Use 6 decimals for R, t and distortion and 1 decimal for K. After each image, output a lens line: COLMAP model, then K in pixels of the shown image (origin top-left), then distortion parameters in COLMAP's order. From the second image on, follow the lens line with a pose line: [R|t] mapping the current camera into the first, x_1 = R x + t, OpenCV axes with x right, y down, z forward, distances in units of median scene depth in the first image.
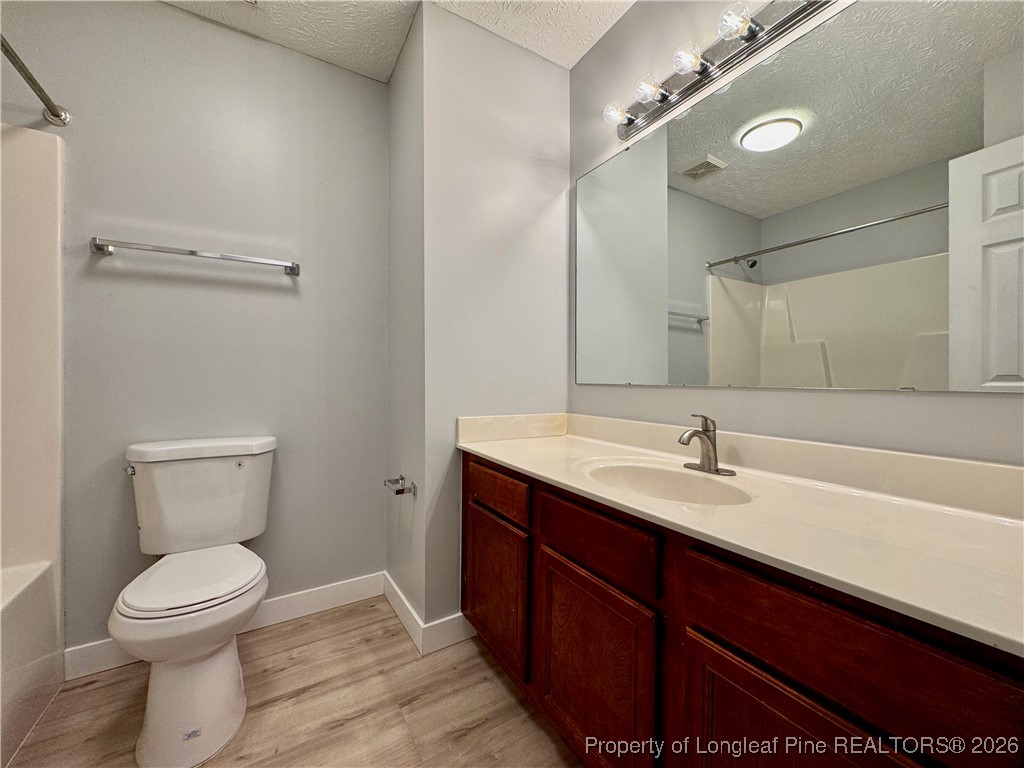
lens RADIAL K [[408.6, 0, 518.3], [0, 408.6, 380.6], [0, 0, 1]] dist [-0.003977, -0.000363]
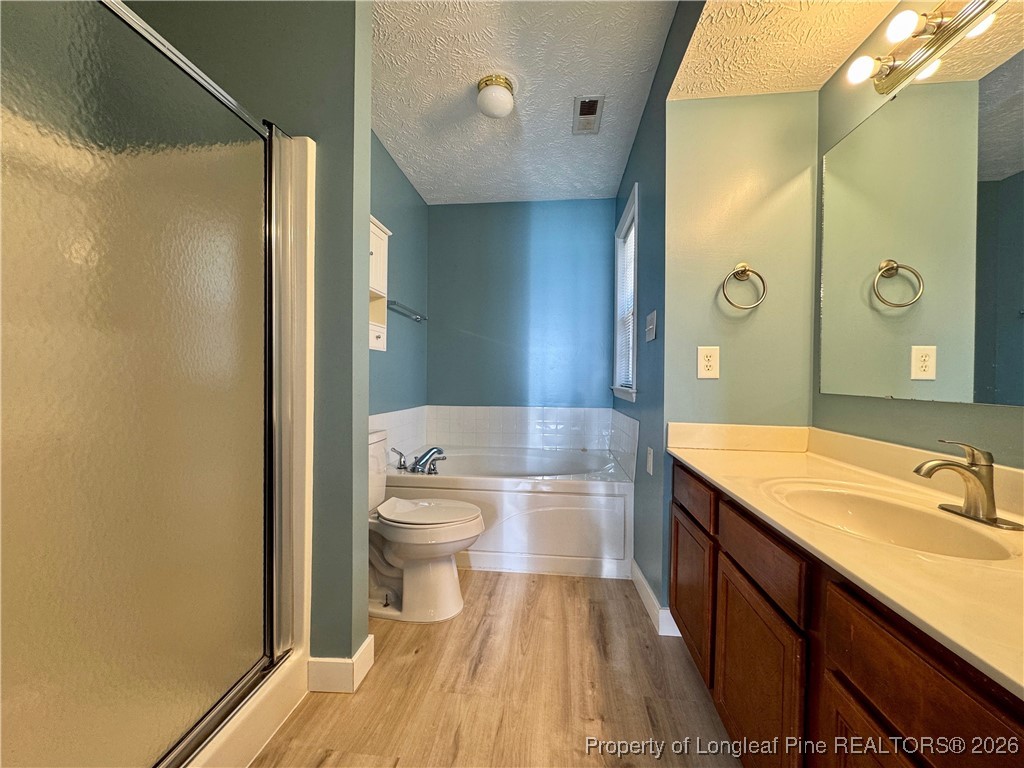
lens RADIAL K [[408.6, 0, 507.2], [0, 408.6, 383.0], [0, 0, 1]] dist [-0.003977, -0.000363]
pose [[0.790724, 0.012870, -0.612038, 0.215553], [-0.010353, 0.999917, 0.007650, -0.020714], [0.612086, 0.000287, 0.790791, -0.105736]]
